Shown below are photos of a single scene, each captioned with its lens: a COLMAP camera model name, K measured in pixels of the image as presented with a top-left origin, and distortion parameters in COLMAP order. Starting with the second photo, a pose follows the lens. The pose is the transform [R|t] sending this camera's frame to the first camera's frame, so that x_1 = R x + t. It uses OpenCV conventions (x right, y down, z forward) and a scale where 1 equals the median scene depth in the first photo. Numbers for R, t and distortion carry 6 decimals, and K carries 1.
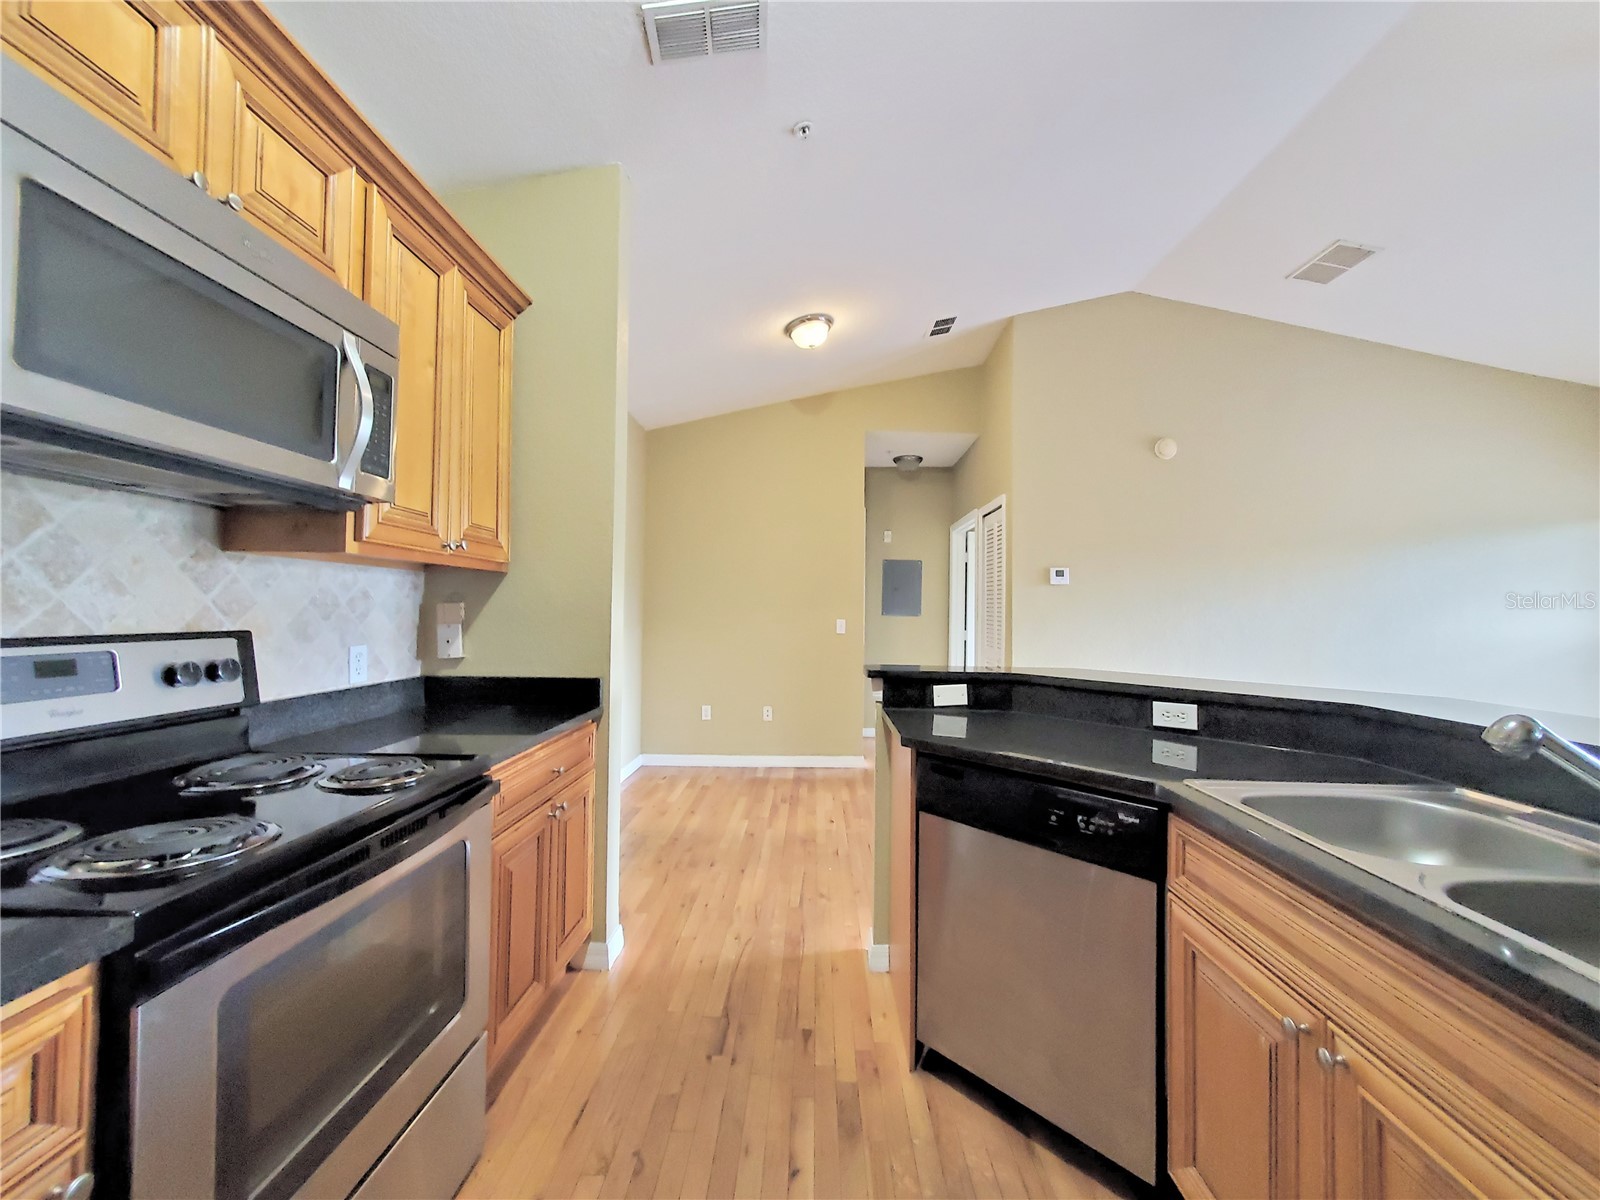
lens RADIAL K [[633.0, 0, 811.5], [0, 633.0, 601.3], [0, 0, 1]] dist [0.006992, -0.001855]
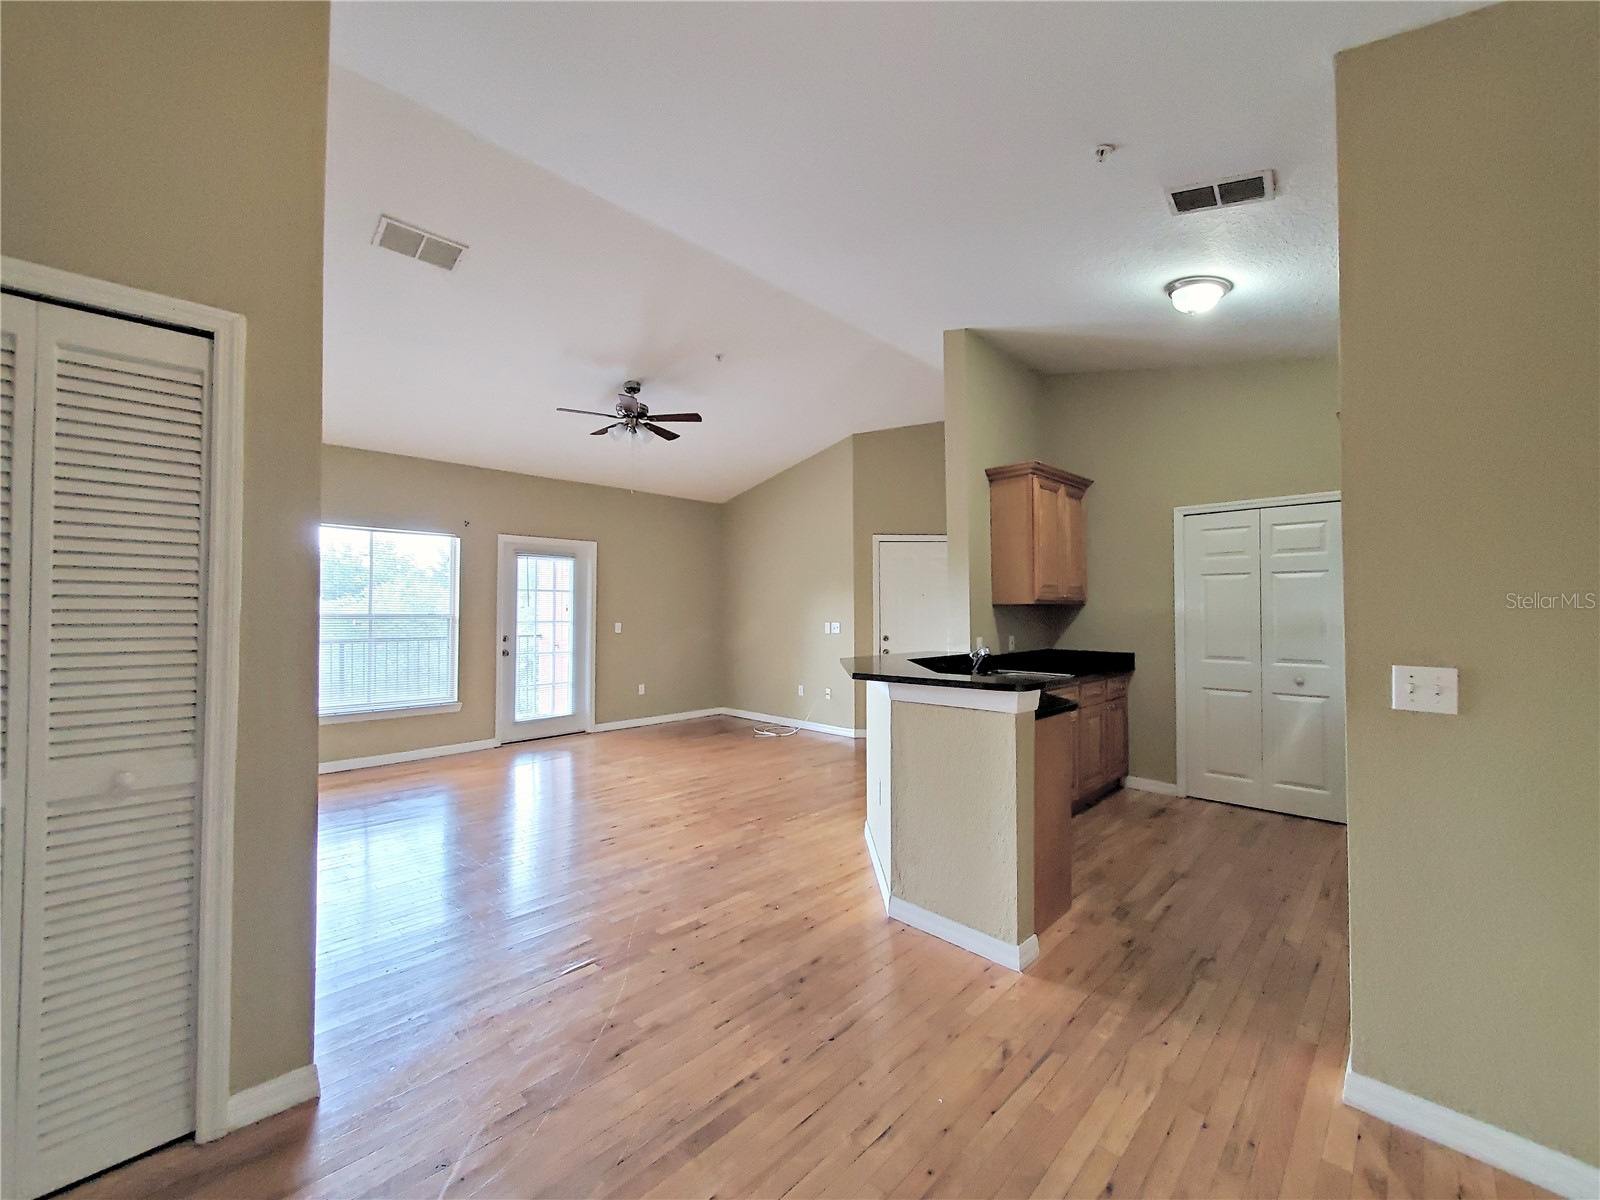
lens RADIAL K [[633.0, 0, 807.1], [0, 633.0, 604.5], [0, 0, 1]] dist [0.006992, -0.001855]
pose [[-0.722842, -0.000986, 0.691012, -0.566750], [-0.016672, 0.999733, -0.016015, -0.004566], [-0.690812, -0.023097, -0.722665, 3.123018]]
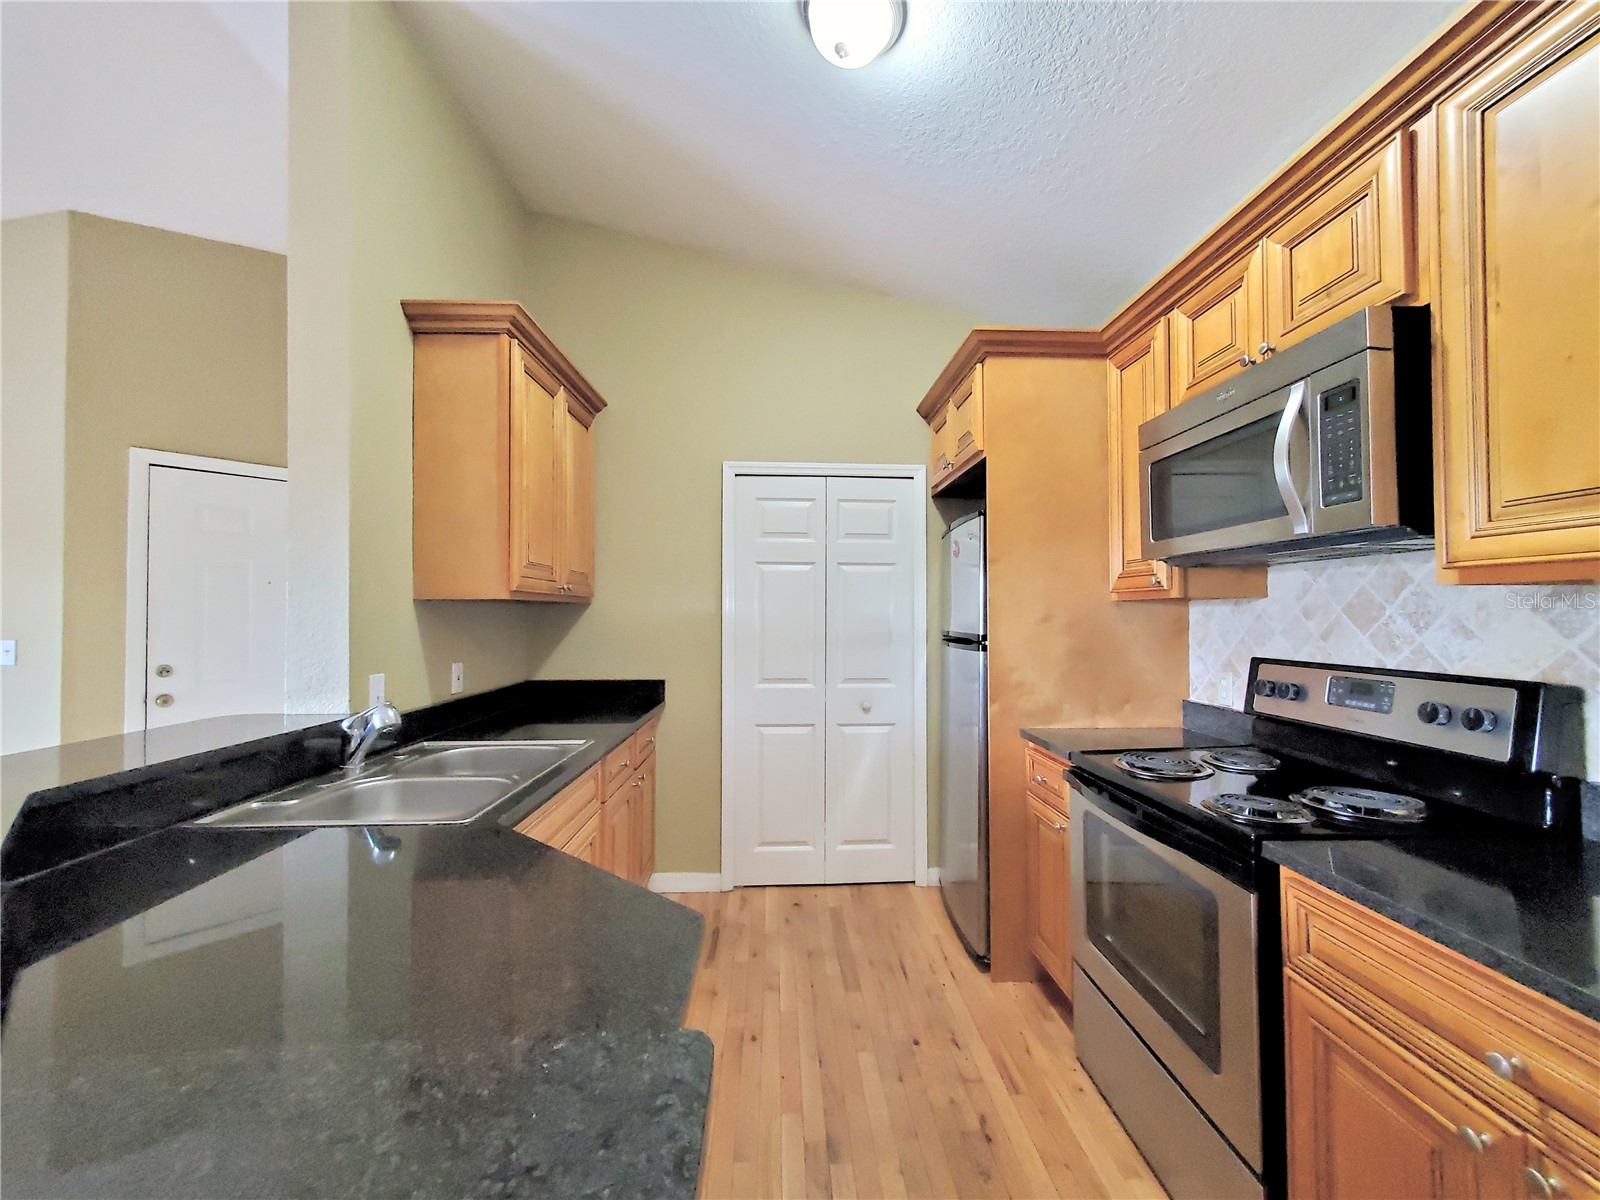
lens RADIAL K [[633.0, 0, 811.8], [0, 633.0, 603.7], [0, 0, 1]] dist [0.006992, -0.001855]
pose [[-0.998021, -0.013156, -0.061493, 0.105338], [-0.010946, 0.999286, -0.036149, -0.016136], [0.061925, -0.035404, -0.997453, 1.753358]]
